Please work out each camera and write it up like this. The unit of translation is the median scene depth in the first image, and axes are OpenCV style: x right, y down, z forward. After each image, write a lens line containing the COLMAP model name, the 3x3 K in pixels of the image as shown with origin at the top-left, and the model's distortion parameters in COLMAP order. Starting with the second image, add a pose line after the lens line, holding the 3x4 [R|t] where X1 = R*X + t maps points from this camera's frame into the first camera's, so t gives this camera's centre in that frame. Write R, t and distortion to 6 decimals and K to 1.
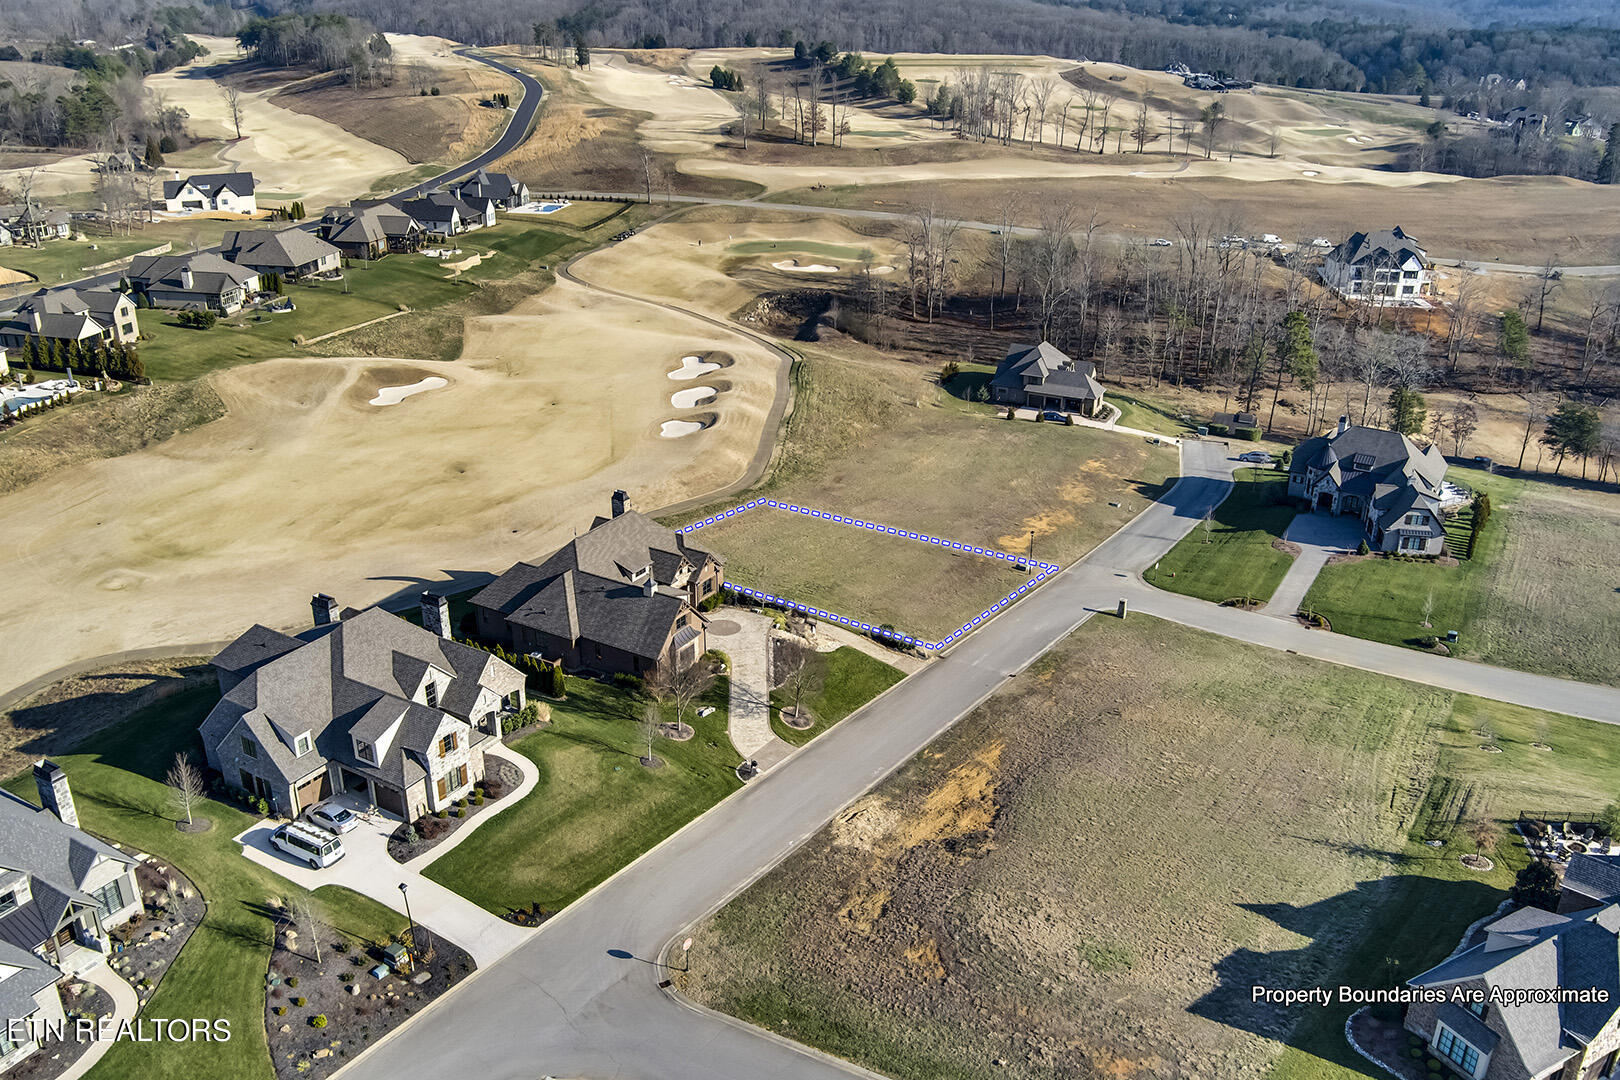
lens RADIAL K [[1346.6, 0, 808.3], [0, 1346.6, 550.5], [0, 0, 1]] dist [-0.078811, 0.025803]
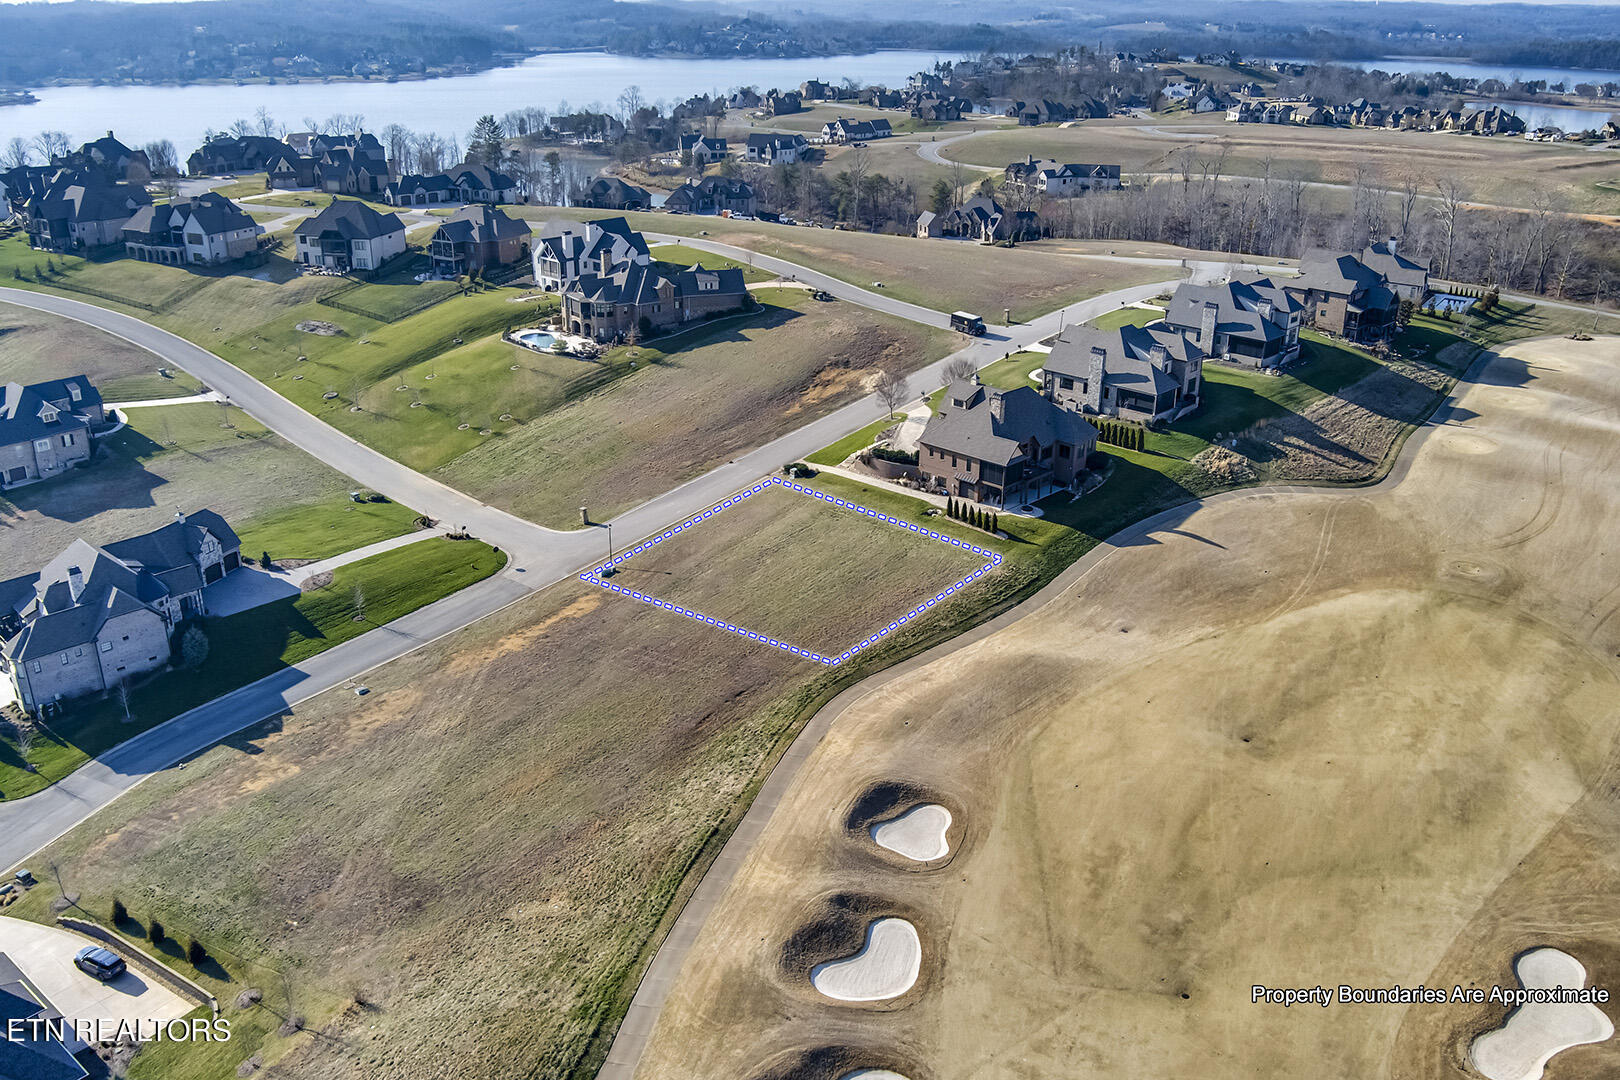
lens RADIAL K [[1346.6, 0, 808.3], [0, 1346.6, 550.5], [0, 0, 1]] dist [-0.078811, 0.025803]
pose [[-0.974559, -0.096650, 0.202221, -0.131161], [0.079884, 0.693210, 0.716295, -0.487809], [-0.209412, 0.714226, -0.667853, 1.110830]]
